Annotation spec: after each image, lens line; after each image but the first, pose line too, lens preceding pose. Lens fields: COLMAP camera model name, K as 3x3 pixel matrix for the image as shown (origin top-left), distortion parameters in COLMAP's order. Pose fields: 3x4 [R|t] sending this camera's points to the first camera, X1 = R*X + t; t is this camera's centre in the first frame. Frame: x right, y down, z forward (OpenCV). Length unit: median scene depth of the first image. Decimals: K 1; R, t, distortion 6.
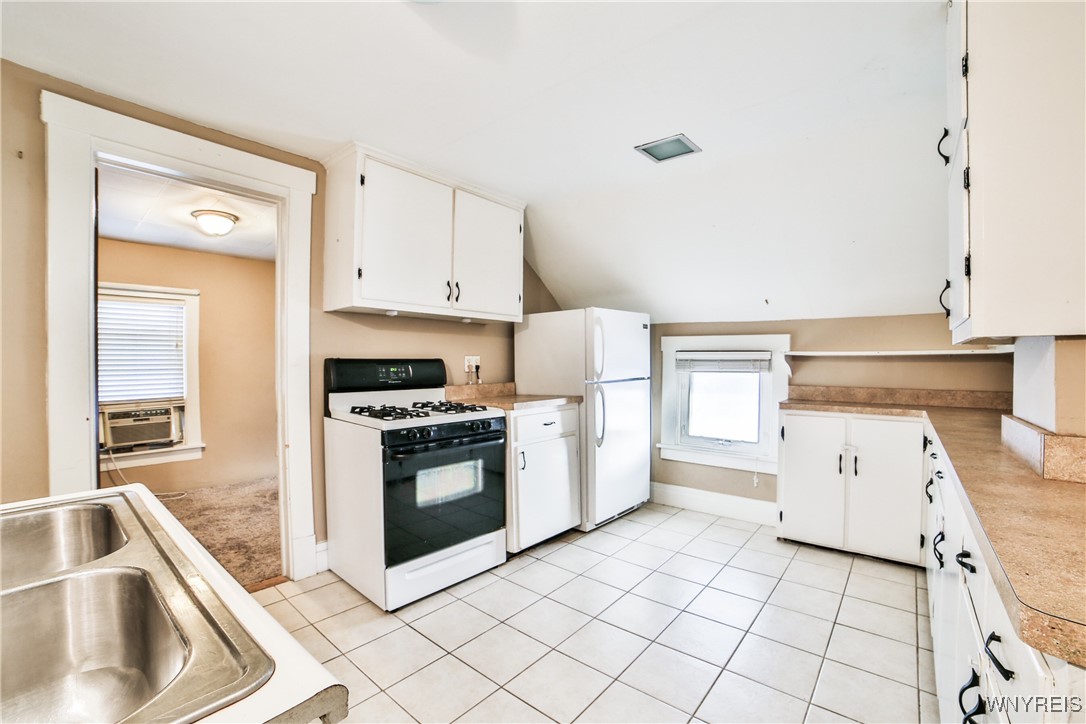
lens RADIAL K [[461.6, 0, 548.1], [0, 461.6, 362.2], [0, 0, 1]] dist [-0.108931, 0.038147]
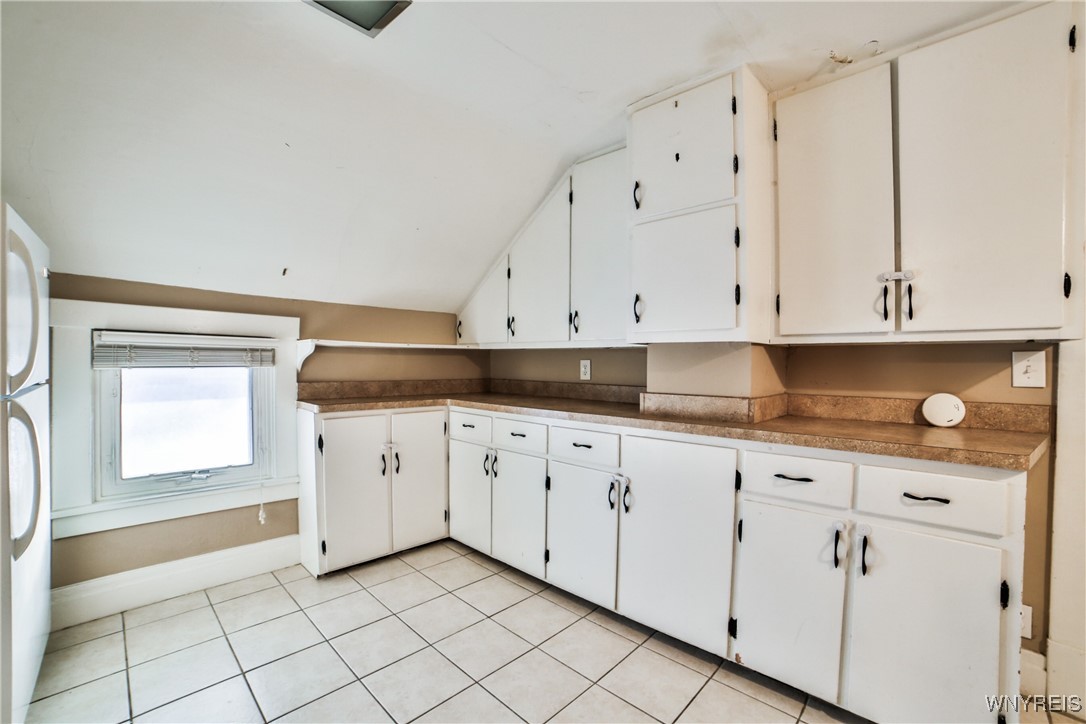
lens RADIAL K [[461.6, 0, 548.1], [0, 461.6, 362.2], [0, 0, 1]] dist [-0.108931, 0.038147]
pose [[0.066875, -0.004405, 0.997752, -0.224829], [-0.011597, 0.999919, 0.005192, 0.006849], [-0.997694, -0.011918, 0.066818, 0.522052]]
